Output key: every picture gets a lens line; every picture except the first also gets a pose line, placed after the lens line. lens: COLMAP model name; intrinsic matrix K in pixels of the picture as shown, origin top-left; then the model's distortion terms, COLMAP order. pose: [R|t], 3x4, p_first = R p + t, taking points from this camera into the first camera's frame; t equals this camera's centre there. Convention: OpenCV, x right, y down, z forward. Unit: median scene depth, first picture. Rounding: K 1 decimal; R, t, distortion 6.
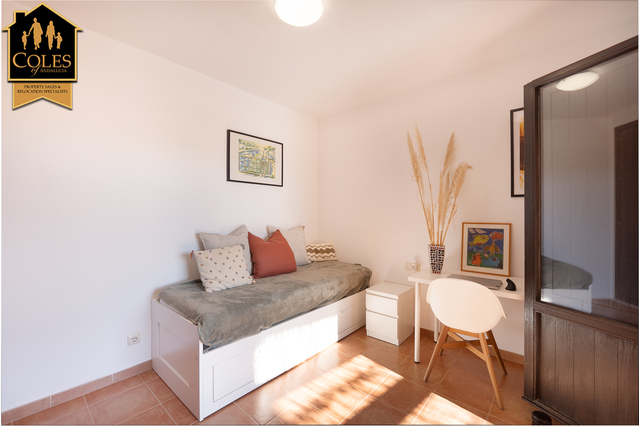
lens RADIAL K [[268.4, 0, 319.6], [0, 268.4, 213.2], [0, 0, 1]] dist [0.001511, -0.000089]
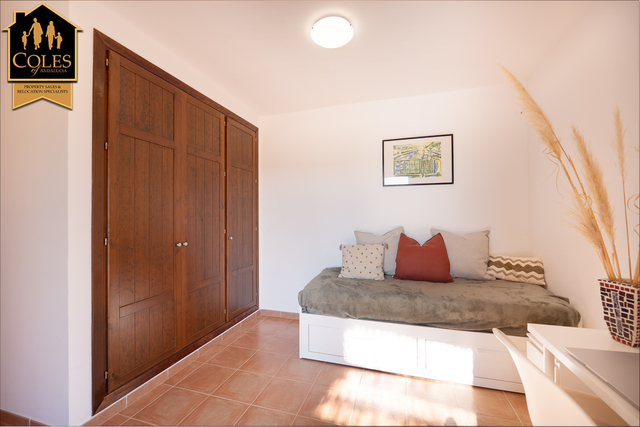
lens RADIAL K [[268.9, 0, 320.7], [0, 268.9, 215.7], [0, 0, 1]] dist [0.001511, -0.000089]
pose [[0.413208, -0.006310, -0.910615, 0.566244], [0.007836, 0.999964, -0.003374, 0.003881], [0.910603, -0.005742, 0.413242, 0.302575]]
